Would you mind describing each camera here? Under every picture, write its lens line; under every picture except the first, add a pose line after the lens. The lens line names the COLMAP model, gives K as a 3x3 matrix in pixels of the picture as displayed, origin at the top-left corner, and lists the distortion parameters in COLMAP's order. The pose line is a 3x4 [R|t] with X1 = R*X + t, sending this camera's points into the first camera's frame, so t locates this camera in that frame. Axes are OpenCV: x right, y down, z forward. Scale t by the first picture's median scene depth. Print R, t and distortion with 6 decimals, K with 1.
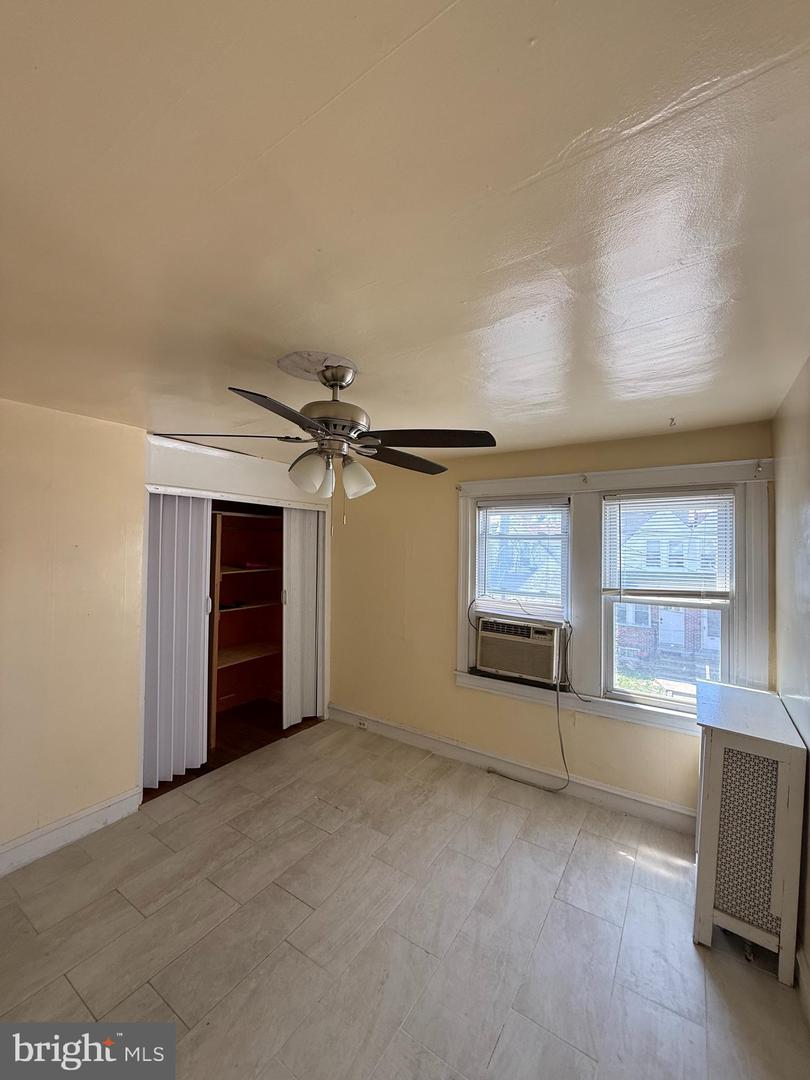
lens RADIAL K [[430.3, 0, 407.0], [0, 430.3, 542.6], [0, 0, 1]] dist [0.001352, -0.000523]
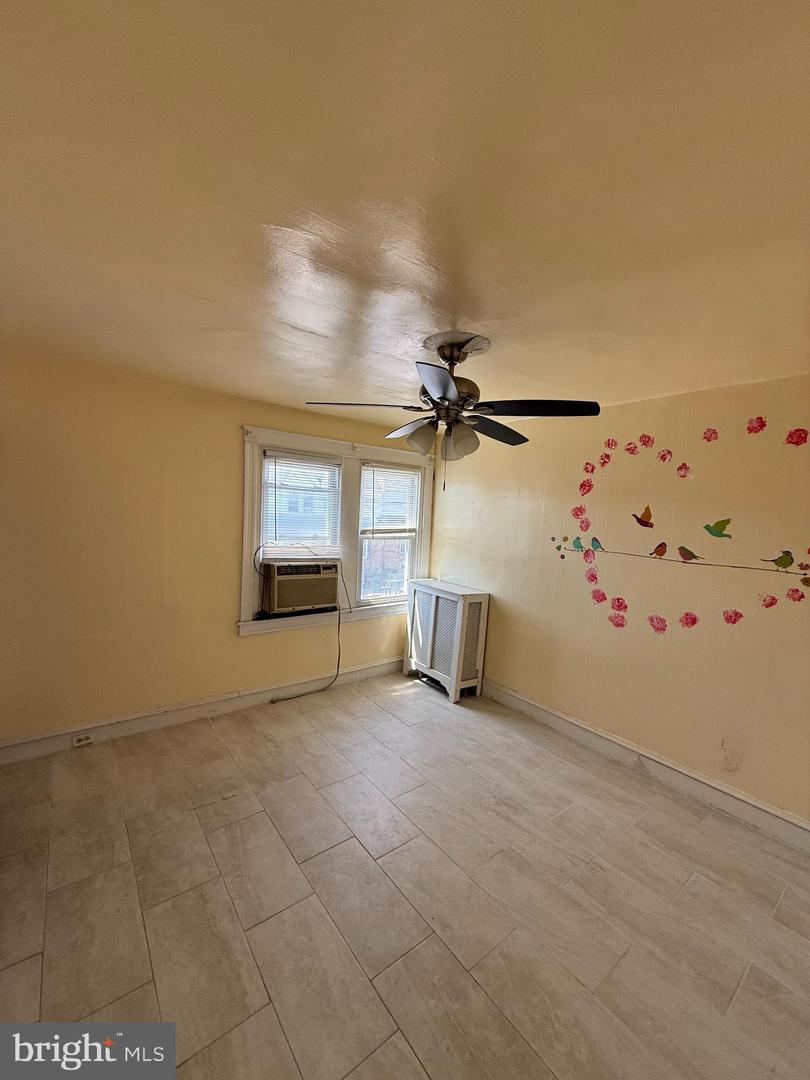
lens RADIAL K [[430.3, 0, 406.1], [0, 430.3, 537.9], [0, 0, 1]] dist [0.001352, -0.000523]
pose [[0.317255, -0.059329, 0.946483, -0.790943], [-0.052491, 0.995413, 0.079990, 0.012410], [-0.946886, -0.075059, 0.312685, 0.412198]]
